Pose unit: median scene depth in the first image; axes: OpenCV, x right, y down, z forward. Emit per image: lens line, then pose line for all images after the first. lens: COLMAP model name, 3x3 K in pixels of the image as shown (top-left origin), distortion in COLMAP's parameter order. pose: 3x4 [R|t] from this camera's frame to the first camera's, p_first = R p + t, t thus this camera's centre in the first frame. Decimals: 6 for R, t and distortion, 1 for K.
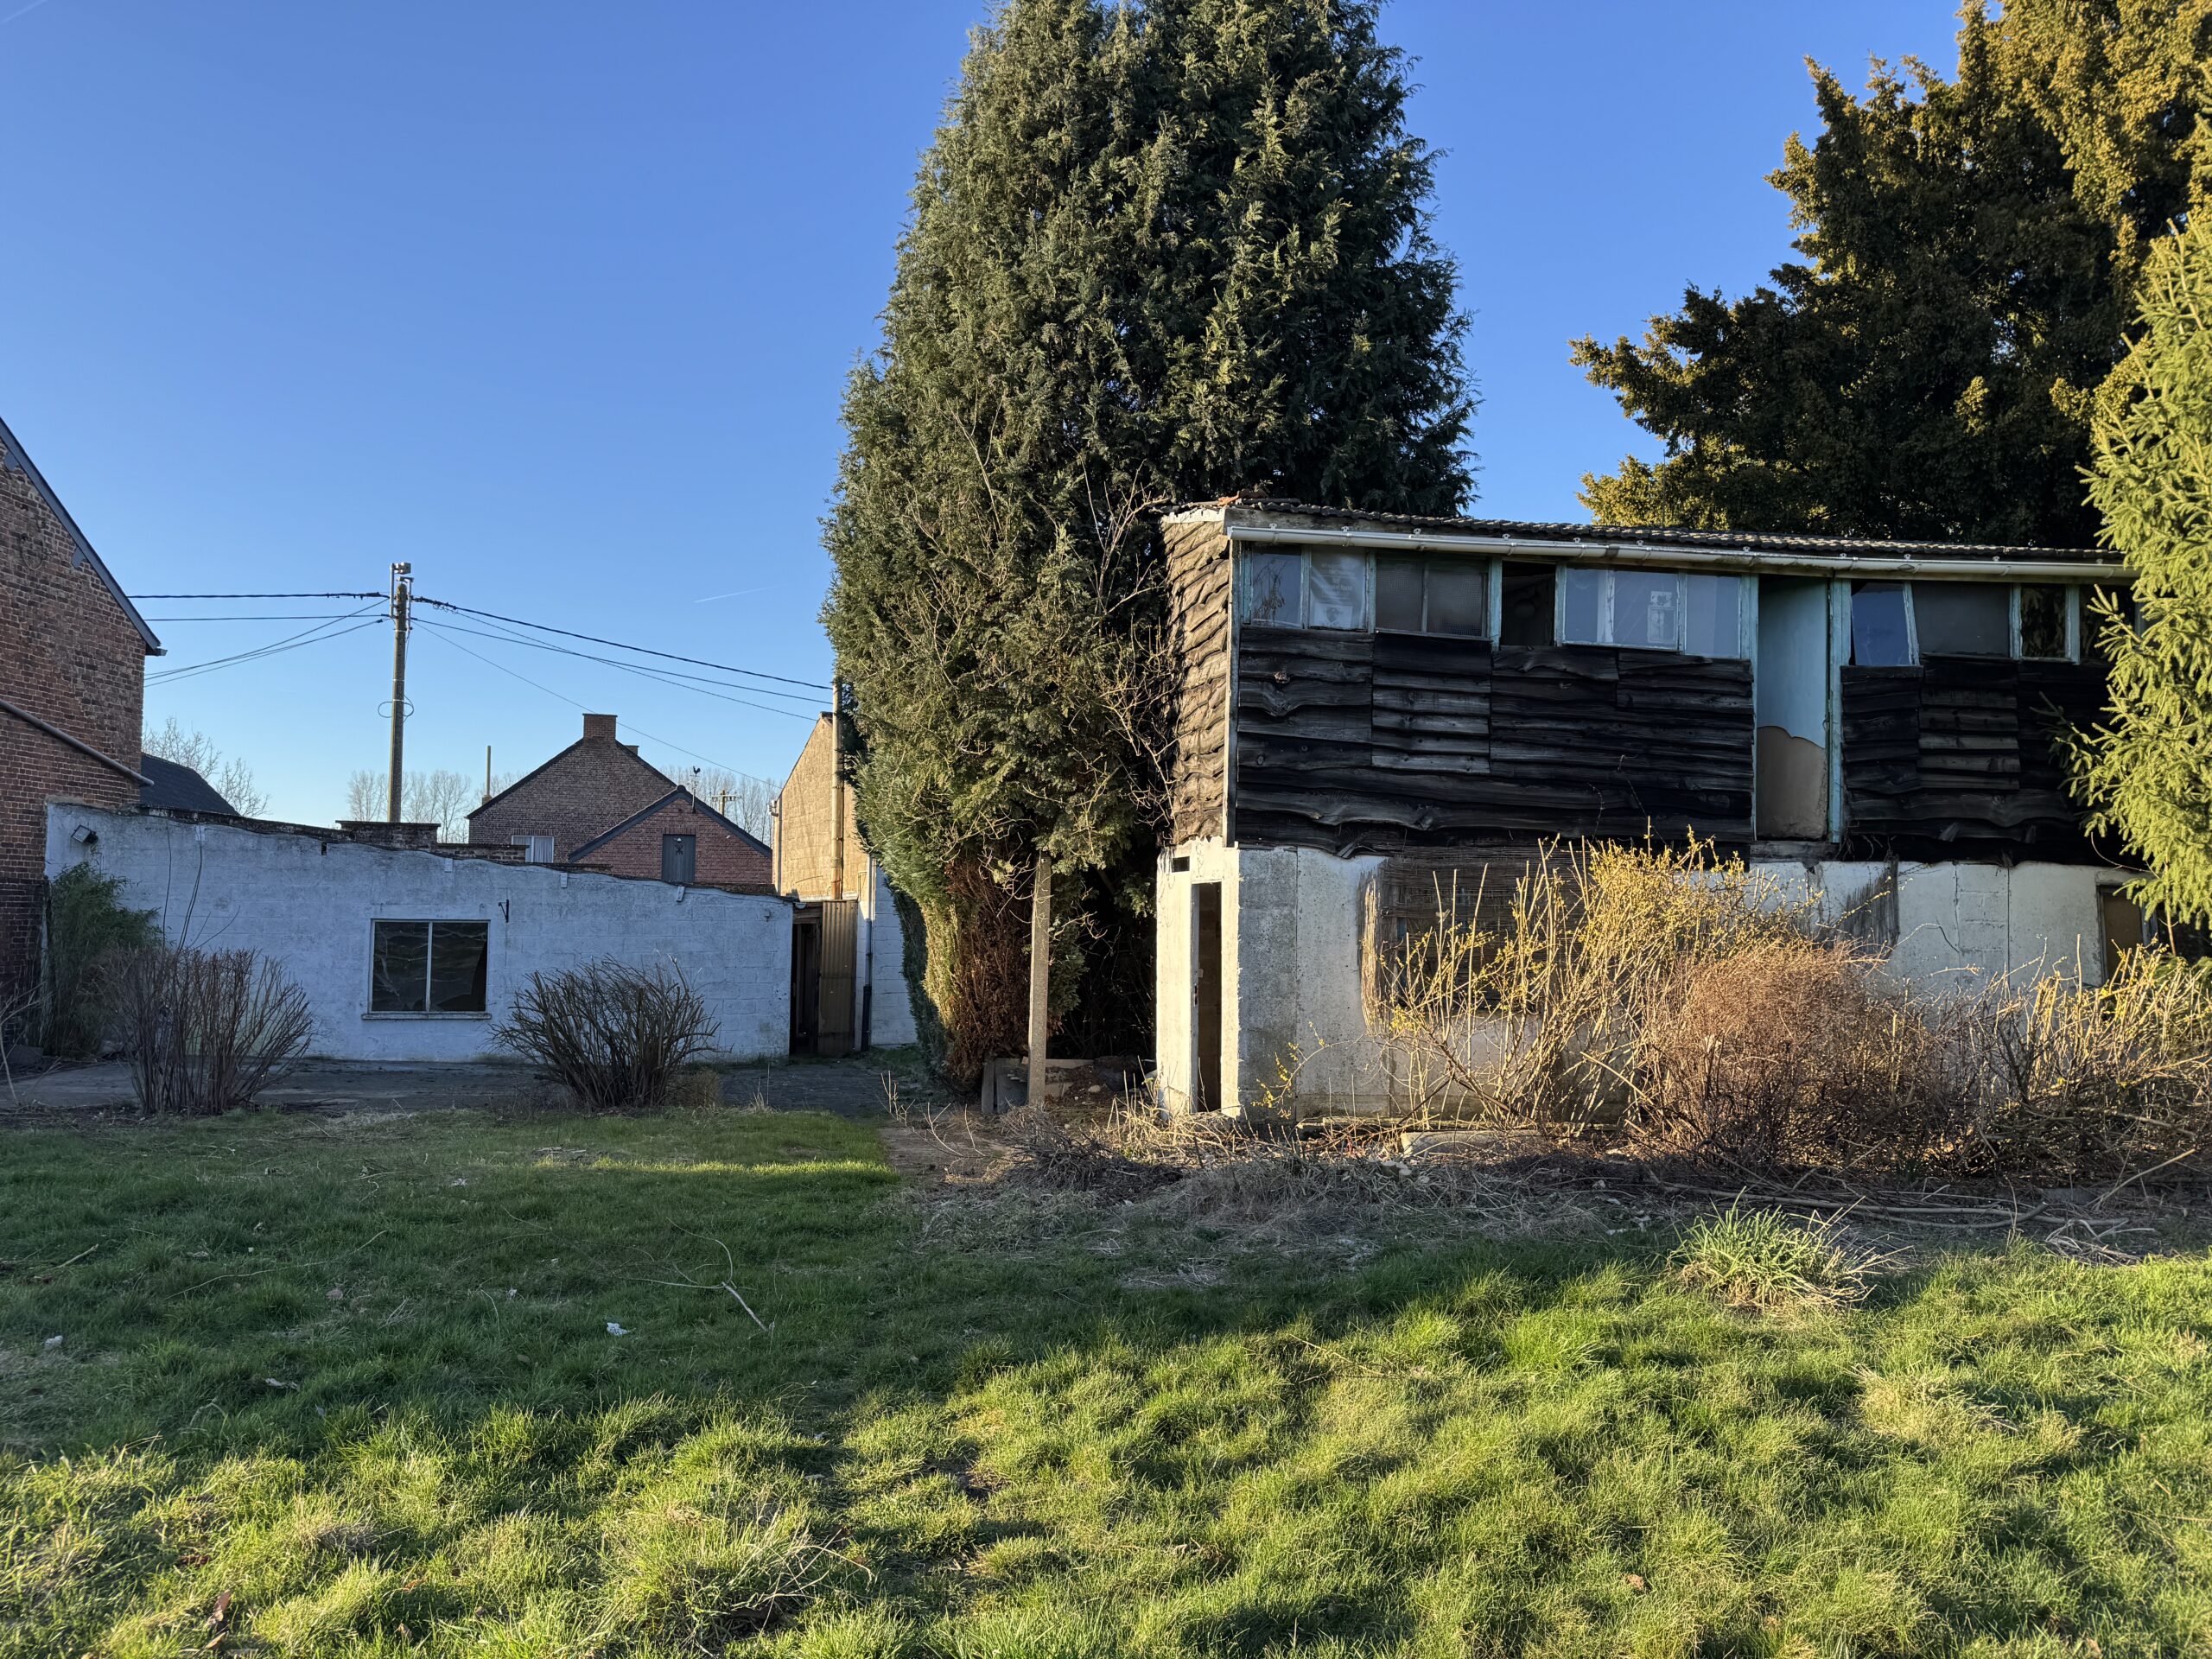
lens RADIAL K [[1498.5, 0, 1114.9], [0, 1498.5, 838.4], [0, 0, 1]] dist [0.162394, -0.246964]
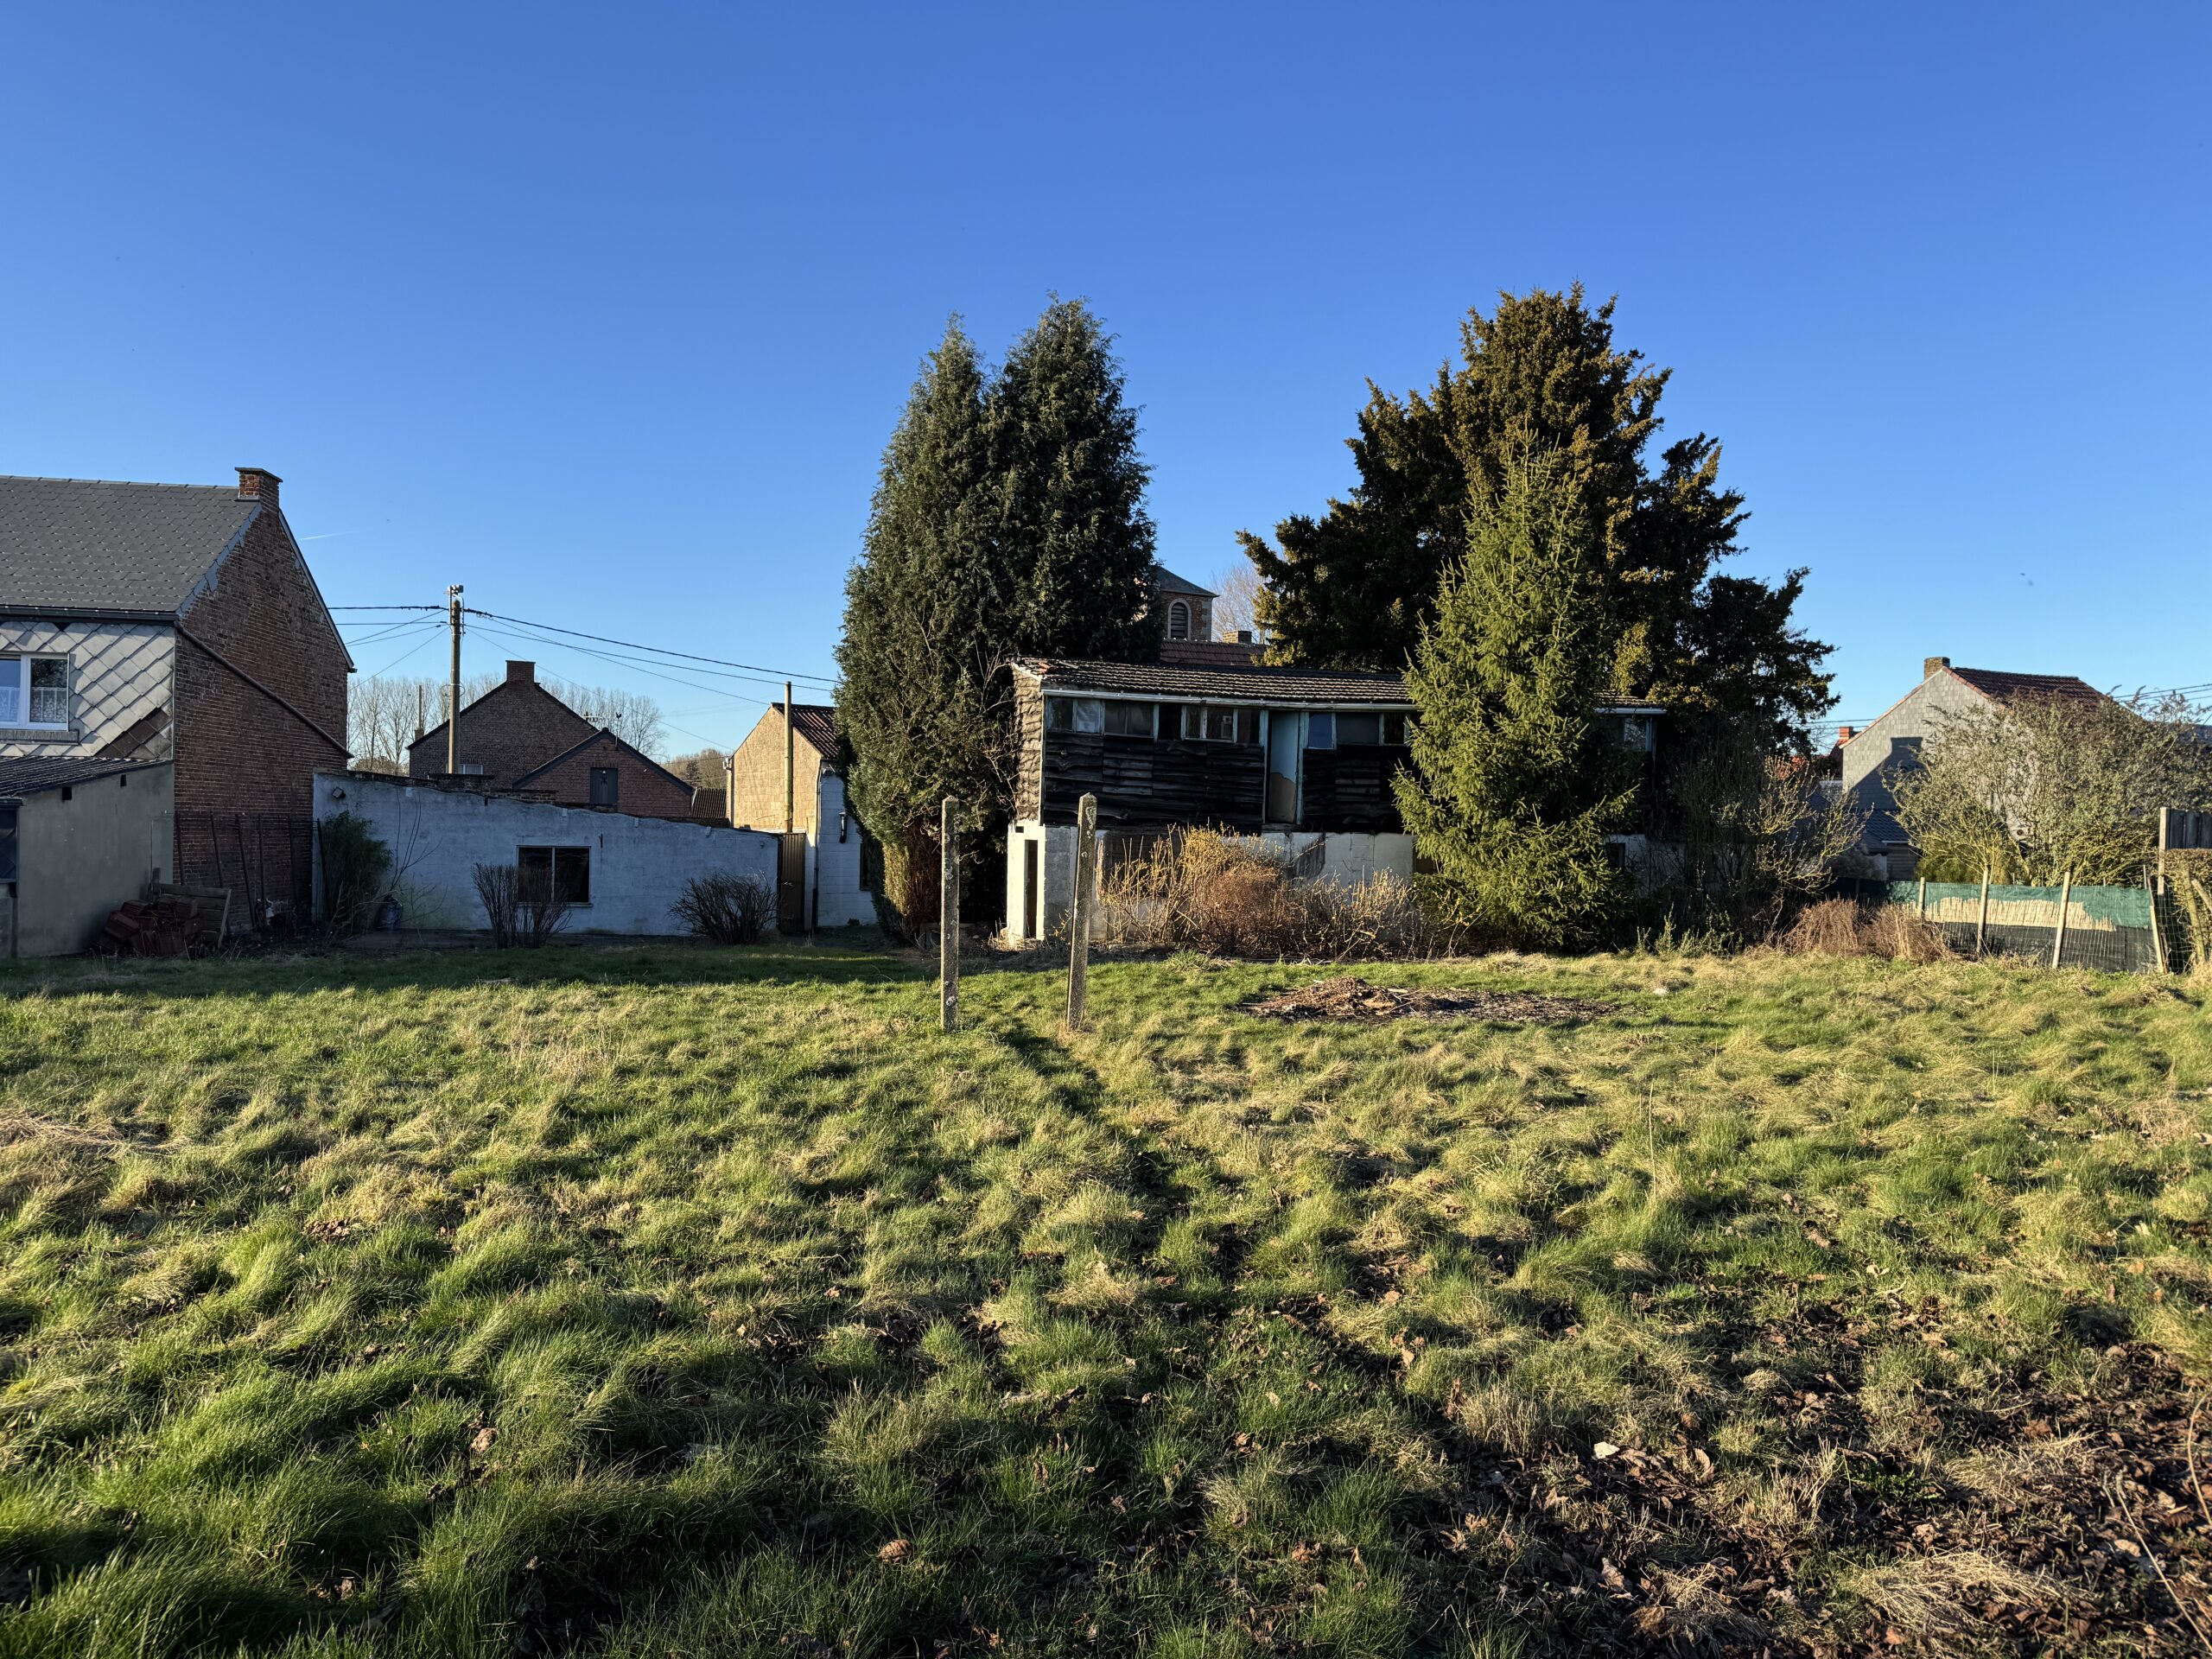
lens RADIAL K [[1498.5, 0, 1114.9], [0, 1498.5, 838.4], [0, 0, 1]] dist [0.162394, -0.246964]
pose [[0.993996, 0.006926, 0.109199, -0.055813], [-0.013274, 0.998256, 0.057519, -0.096943], [-0.108610, -0.058623, 0.992354, -1.159882]]
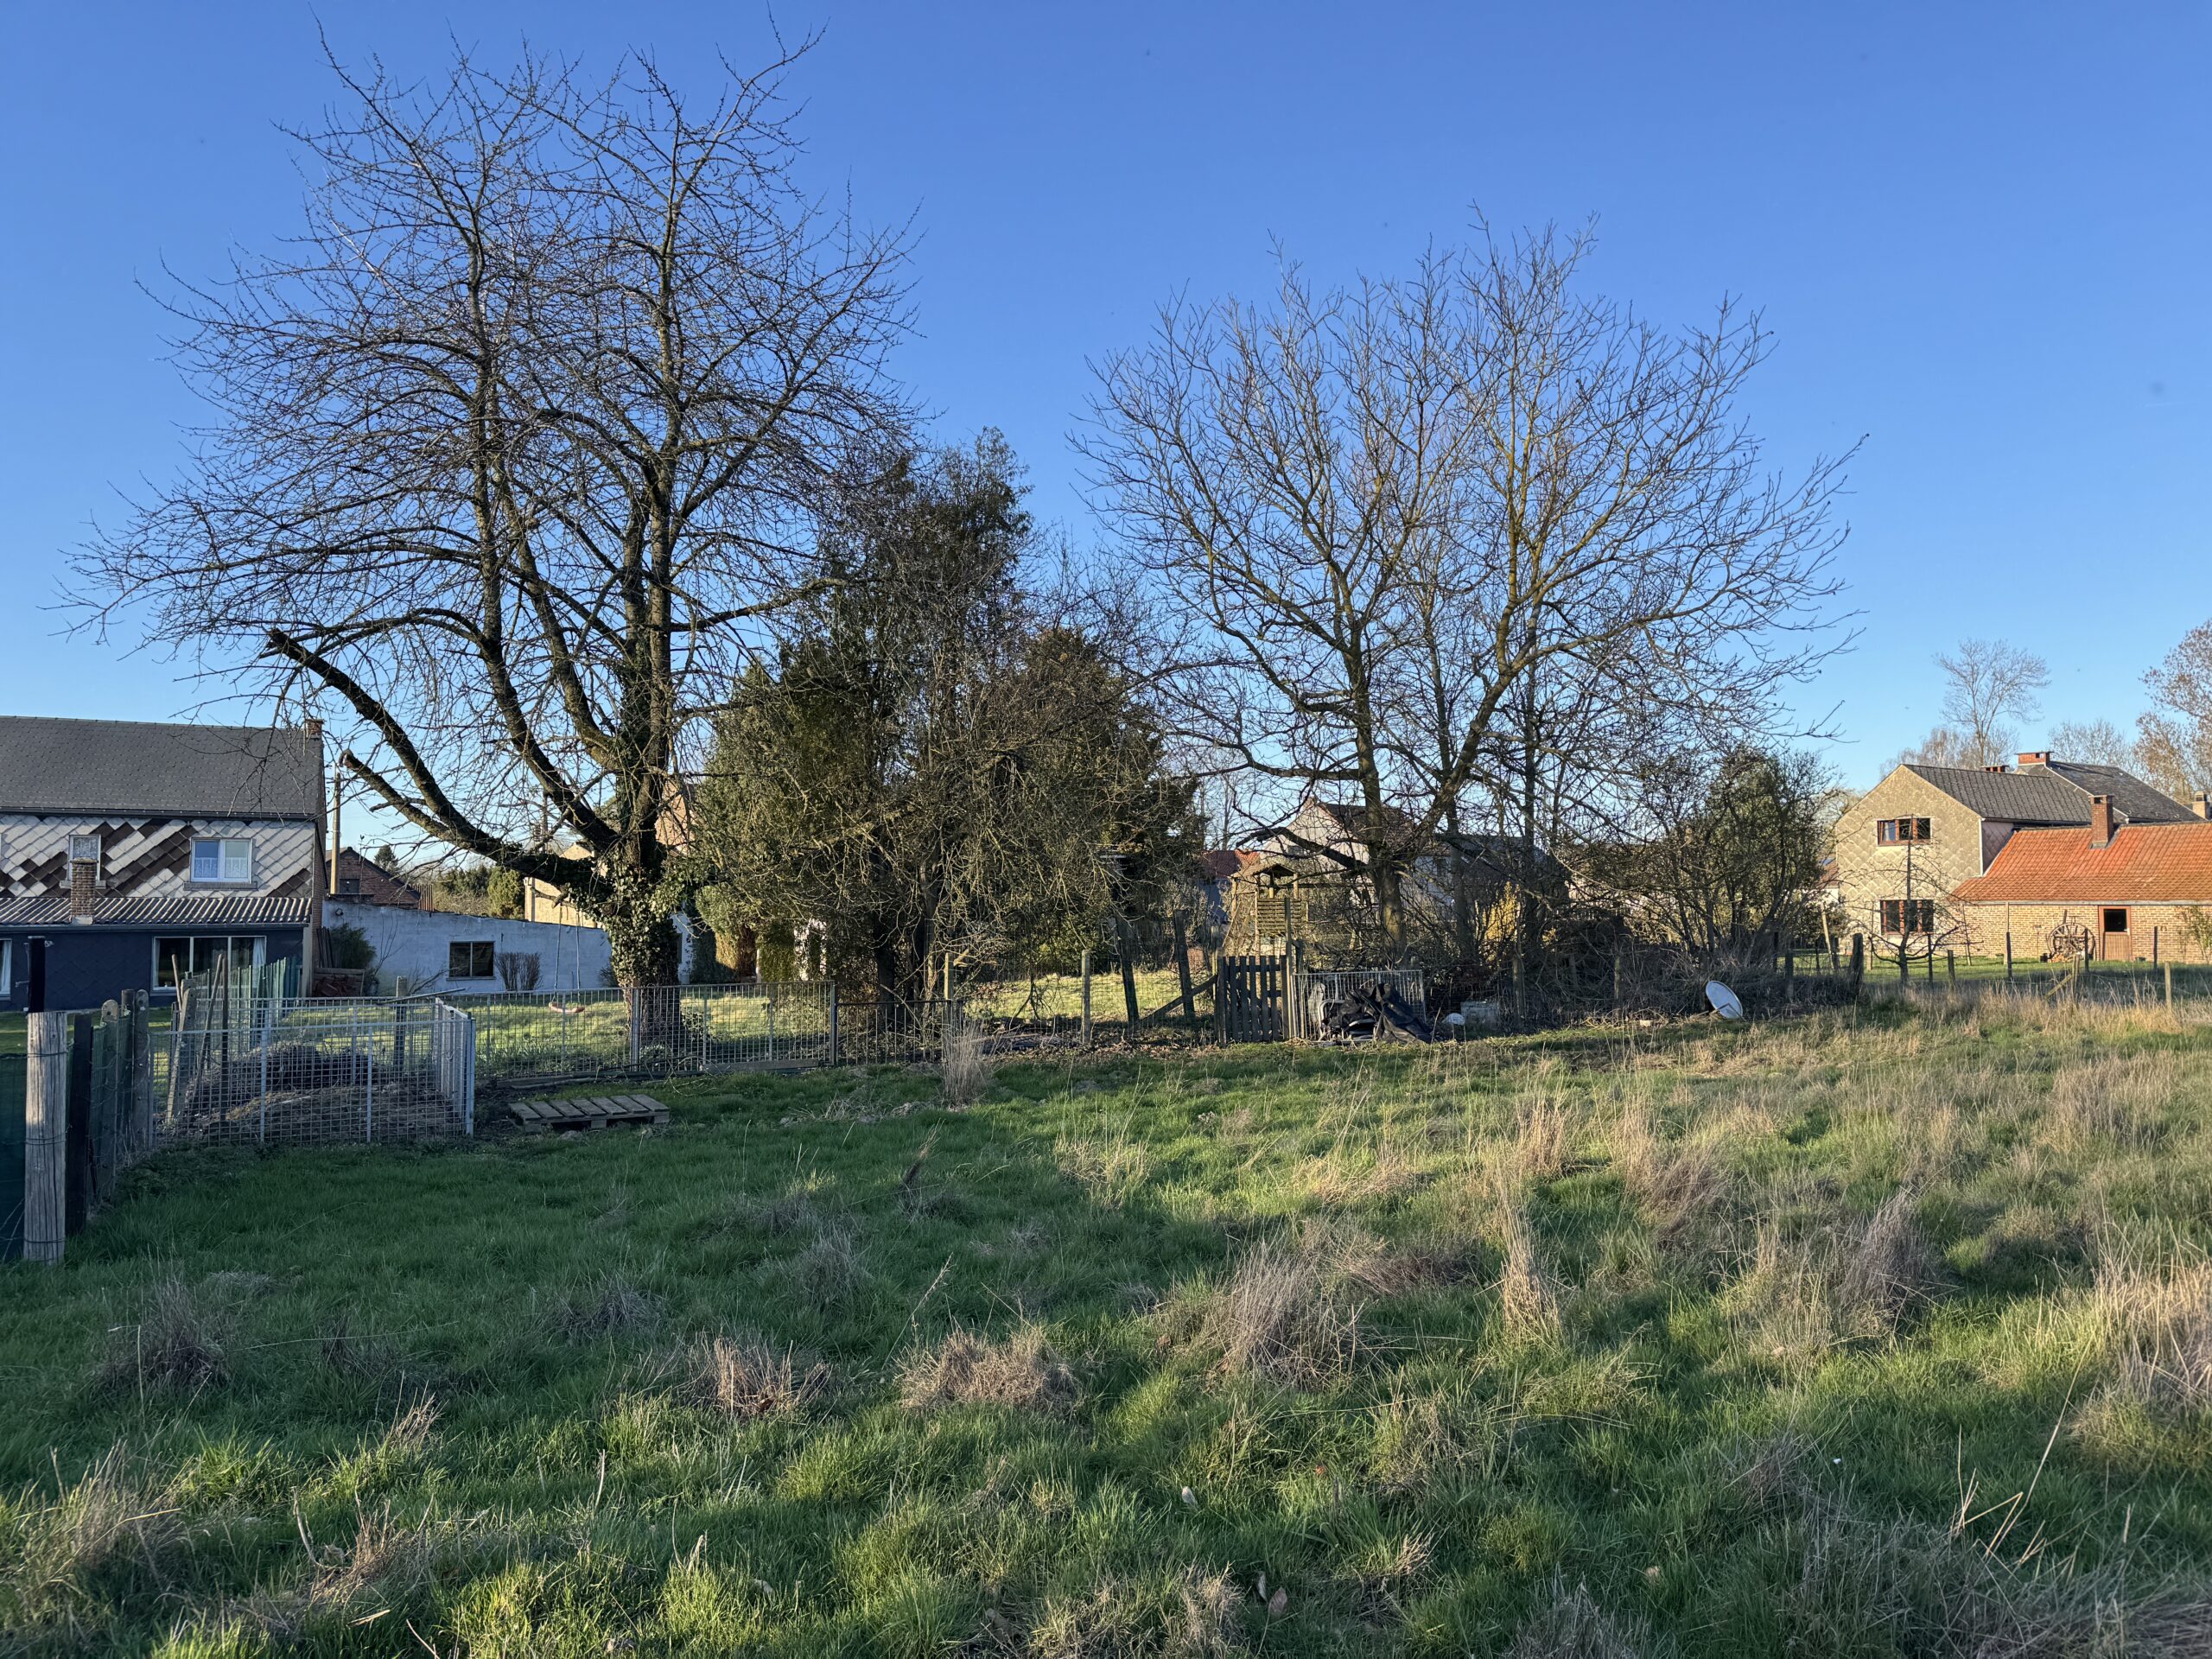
lens RADIAL K [[1498.5, 0, 1114.9], [0, 1498.5, 838.4], [0, 0, 1]] dist [0.162394, -0.246964]
pose [[0.919465, 0.004333, 0.393148, -0.809817], [-0.006169, 0.999975, 0.003407, -0.237621], [-0.393124, -0.005558, 0.919469, -3.150443]]
